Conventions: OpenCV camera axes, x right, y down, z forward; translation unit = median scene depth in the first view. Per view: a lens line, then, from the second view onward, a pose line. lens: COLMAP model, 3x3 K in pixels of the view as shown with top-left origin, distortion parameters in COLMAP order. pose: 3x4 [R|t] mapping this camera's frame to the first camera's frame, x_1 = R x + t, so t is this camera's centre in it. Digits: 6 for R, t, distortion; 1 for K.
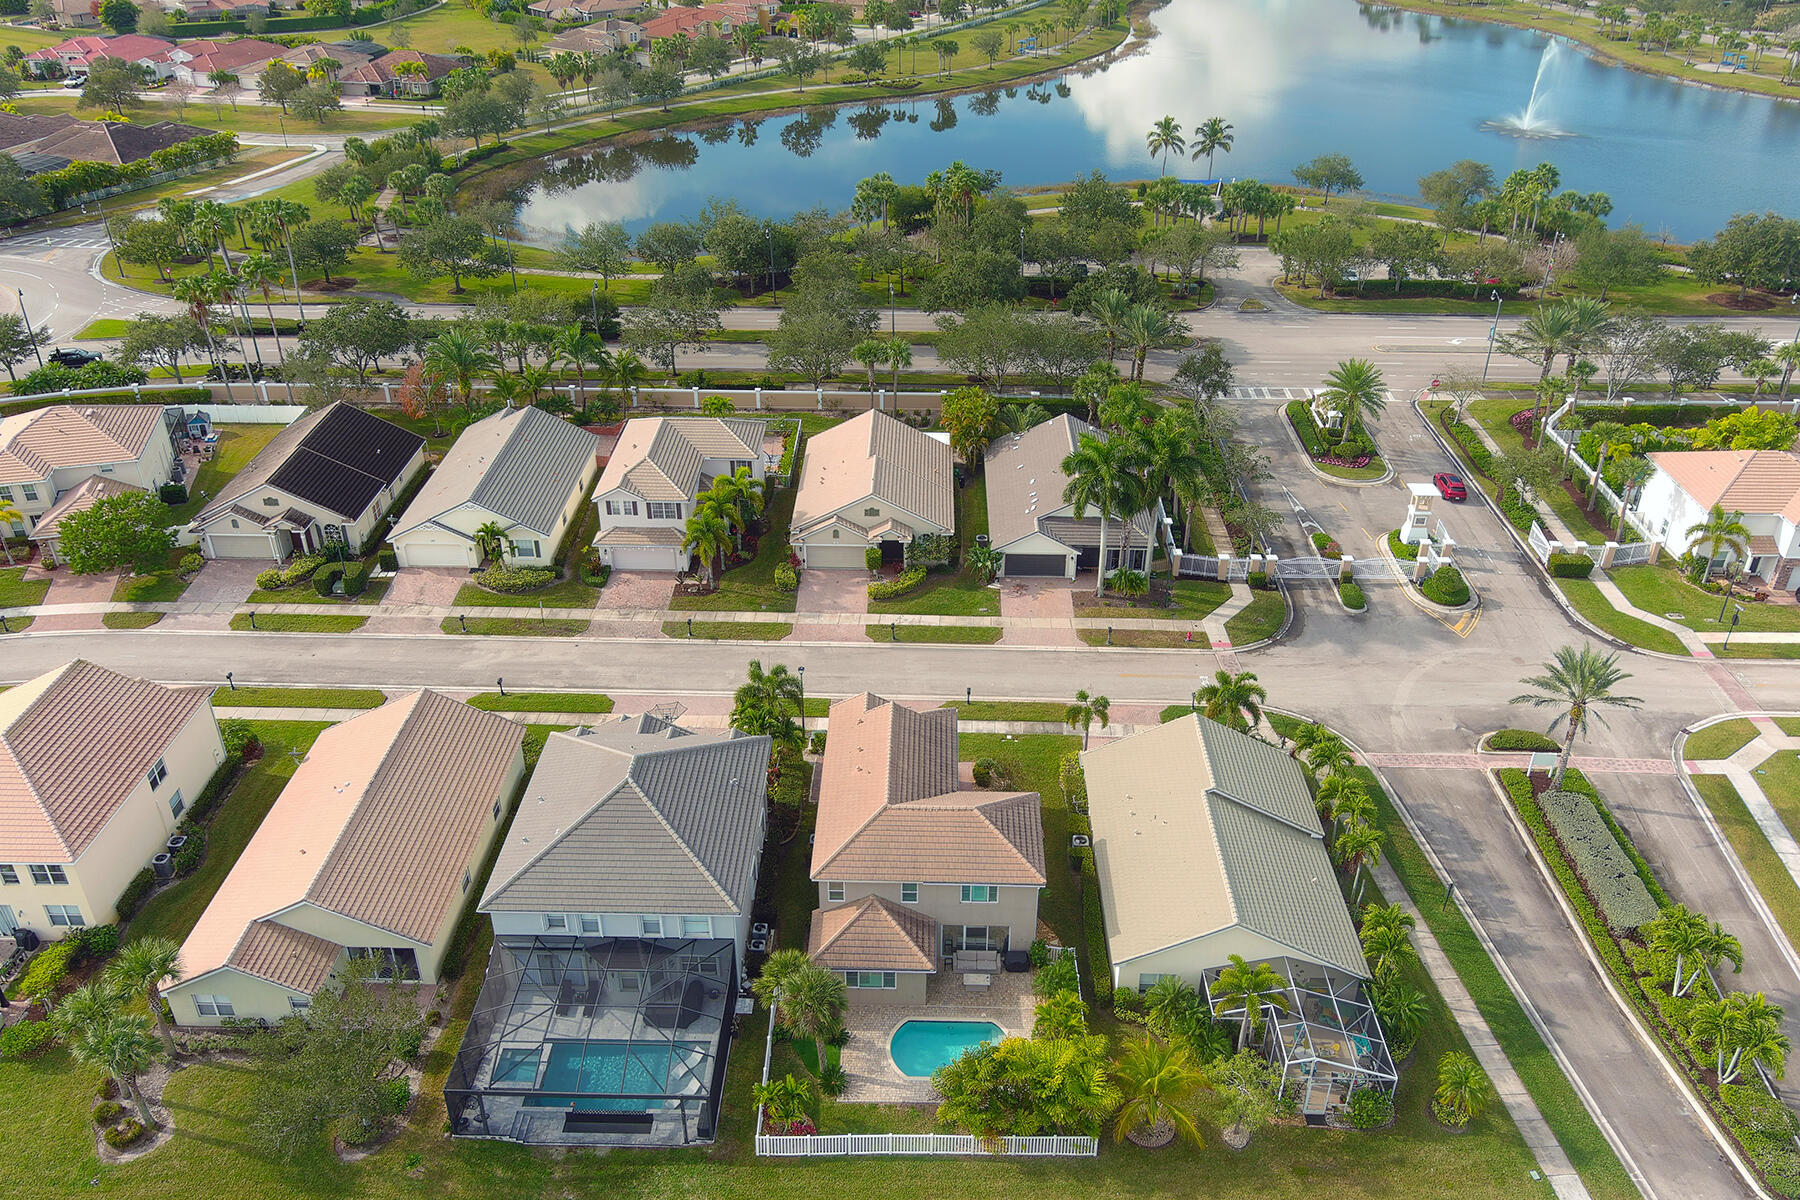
lens RADIAL K [[1383.4, 0, 898.6], [0, 1383.4, 603.7], [0, 0, 1]] dist [0.043158, -0.039274]
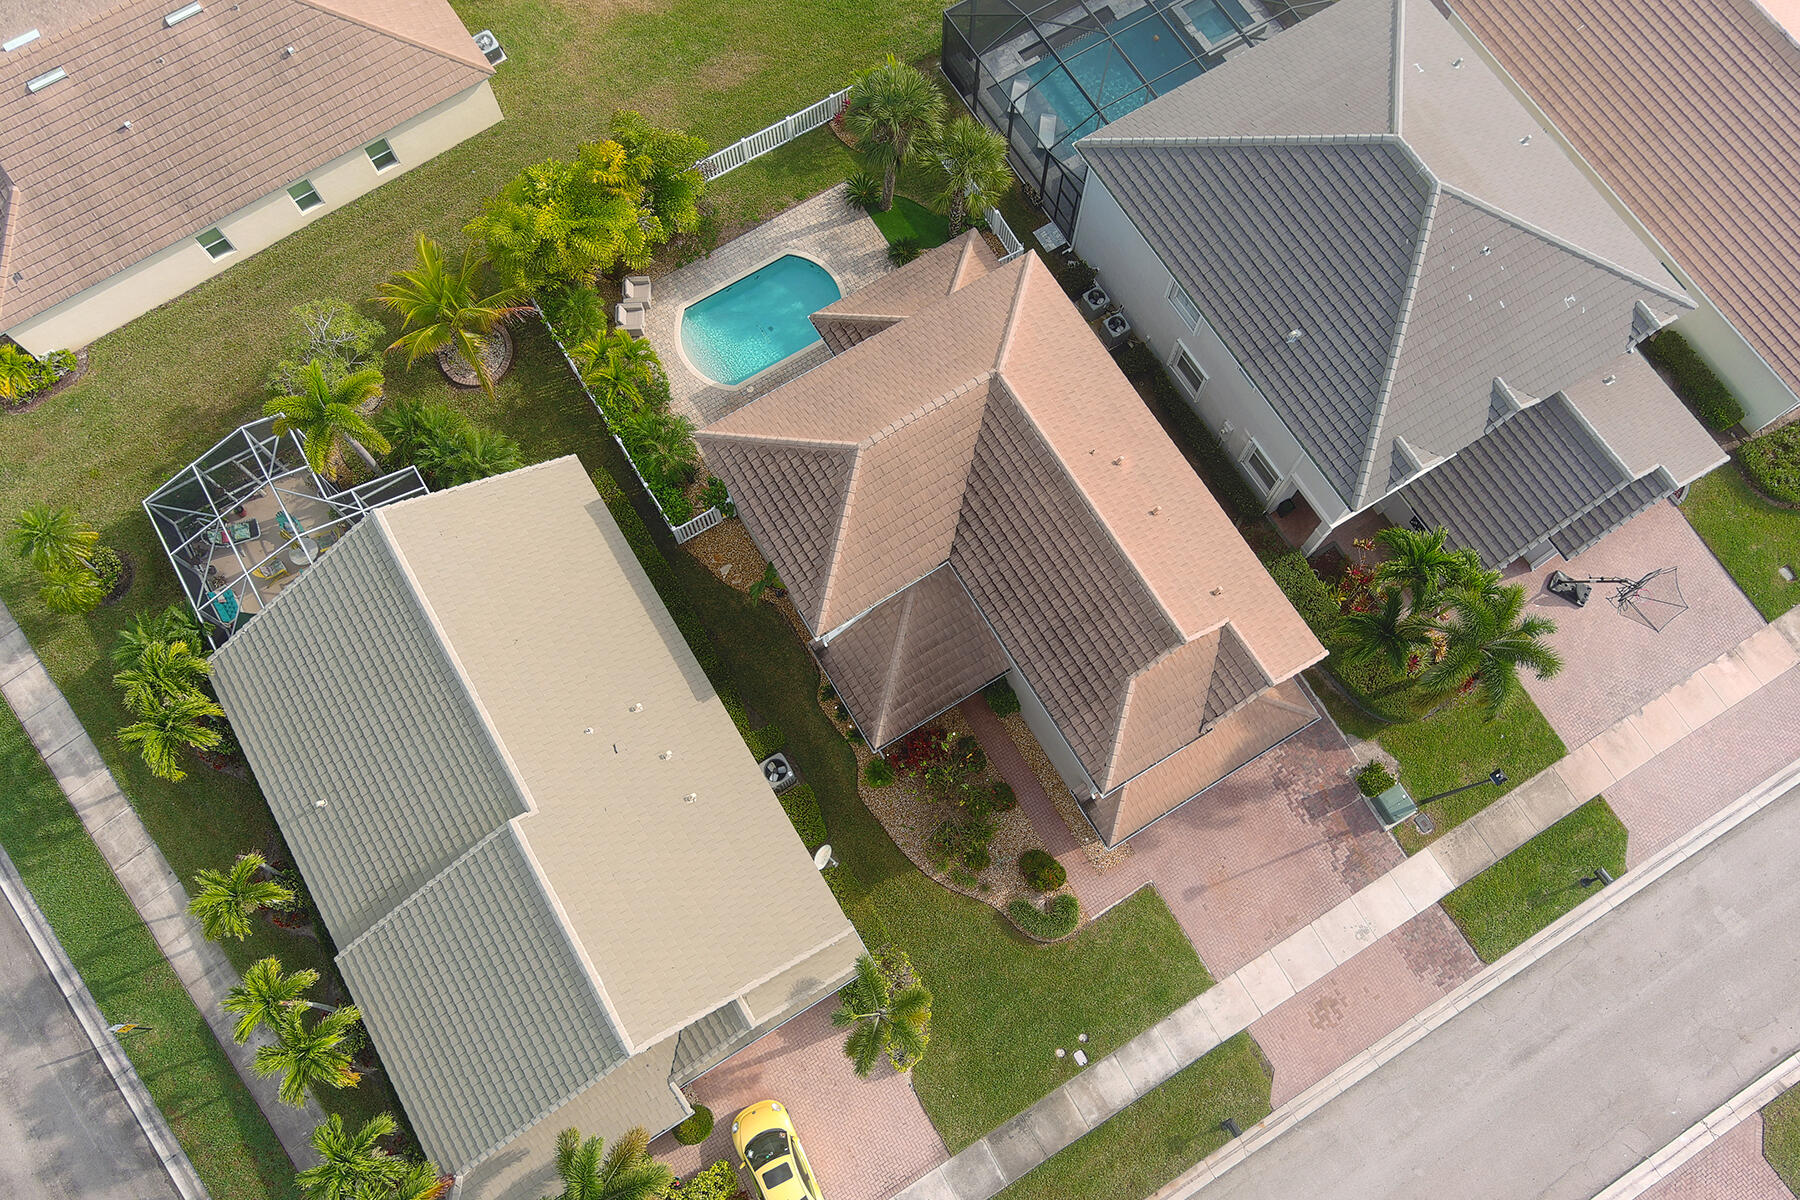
lens RADIAL K [[1383.4, 0, 898.6], [0, 1383.4, 603.7], [0, 0, 1]] dist [0.043158, -0.039274]
pose [[-0.840644, 0.515934, -0.164712, 0.168376], [-0.277117, -0.148461, 0.949298, -0.391957], [0.465322, 0.843665, 0.267776, 0.947168]]
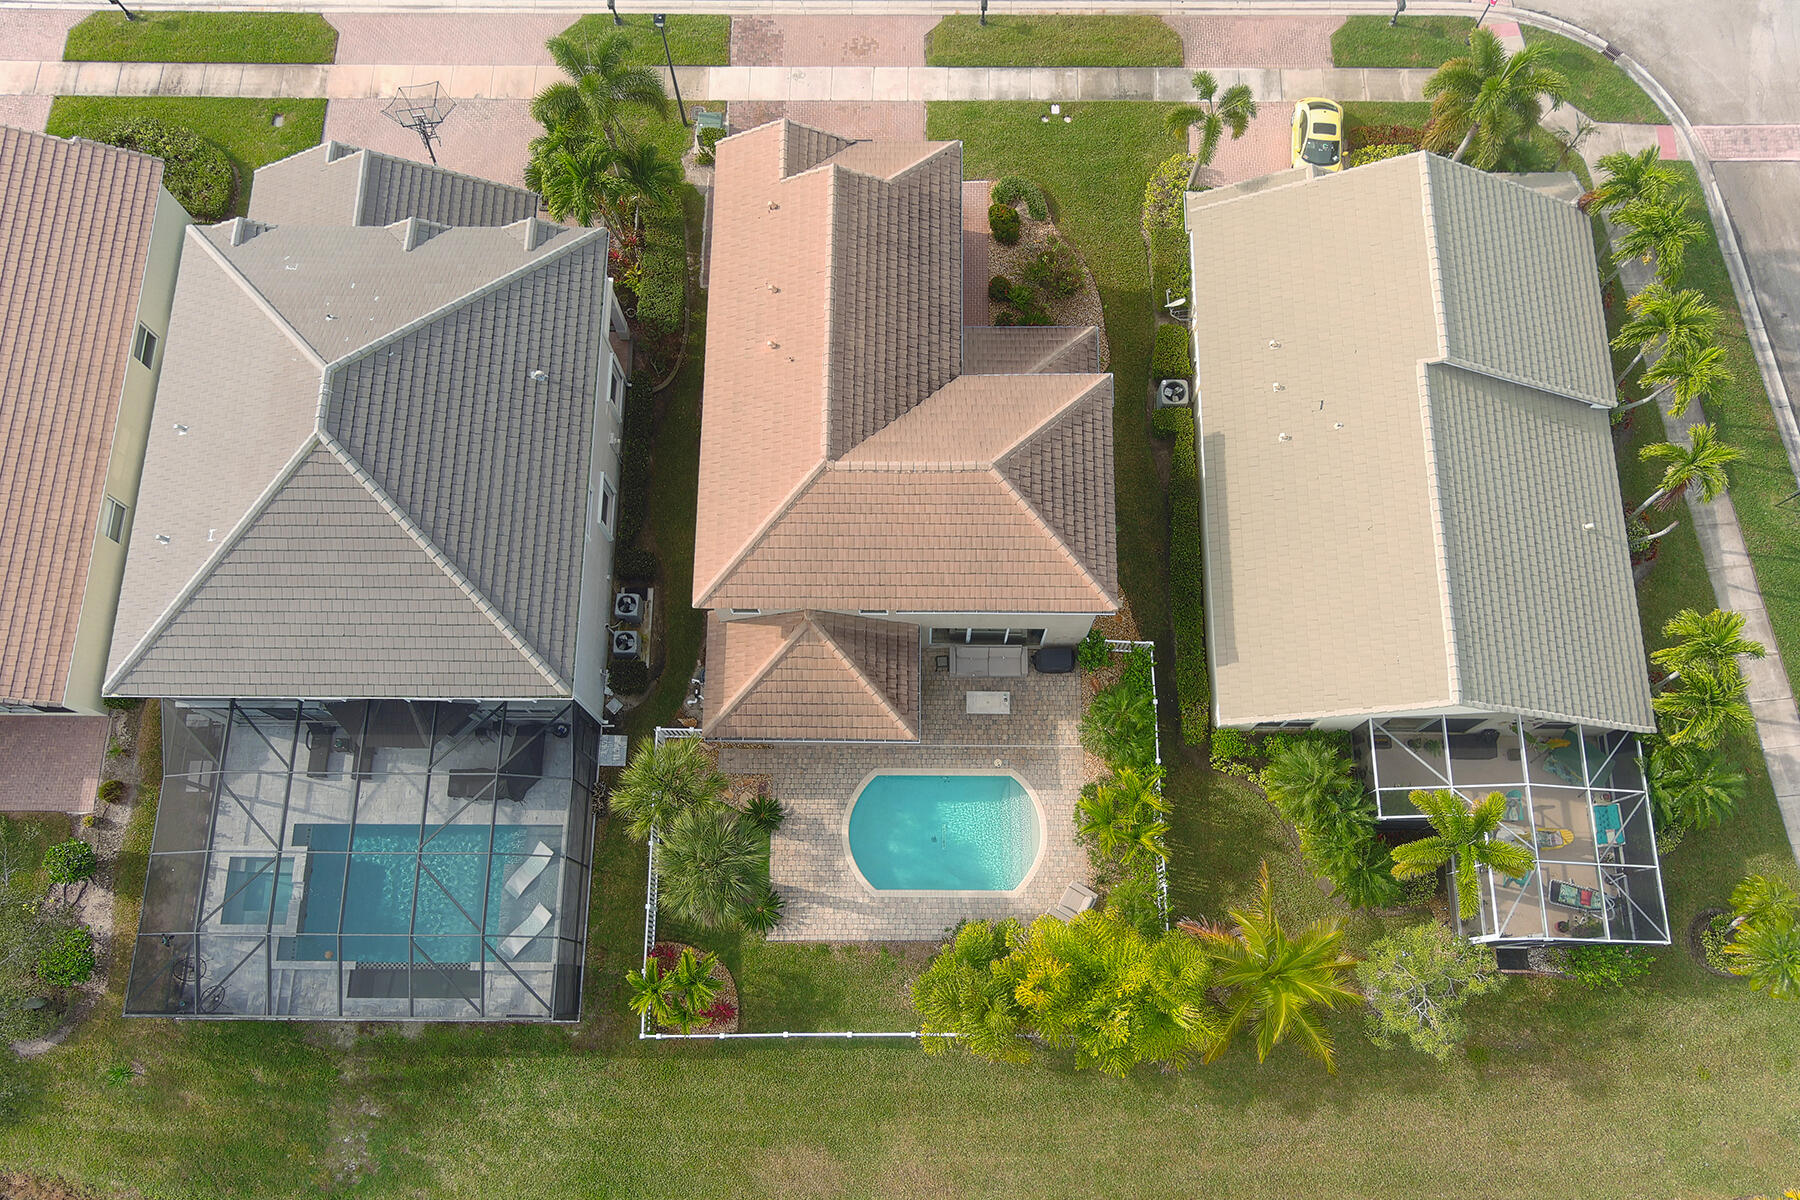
lens RADIAL K [[1383.4, 0, 898.6], [0, 1383.4, 603.7], [0, 0, 1]] dist [0.043158, -0.039274]
pose [[0.999761, -0.019801, -0.009234, 0.024098], [0.020850, 0.738414, 0.674026, -0.176662], [-0.006528, -0.674057, 0.738650, 0.594500]]
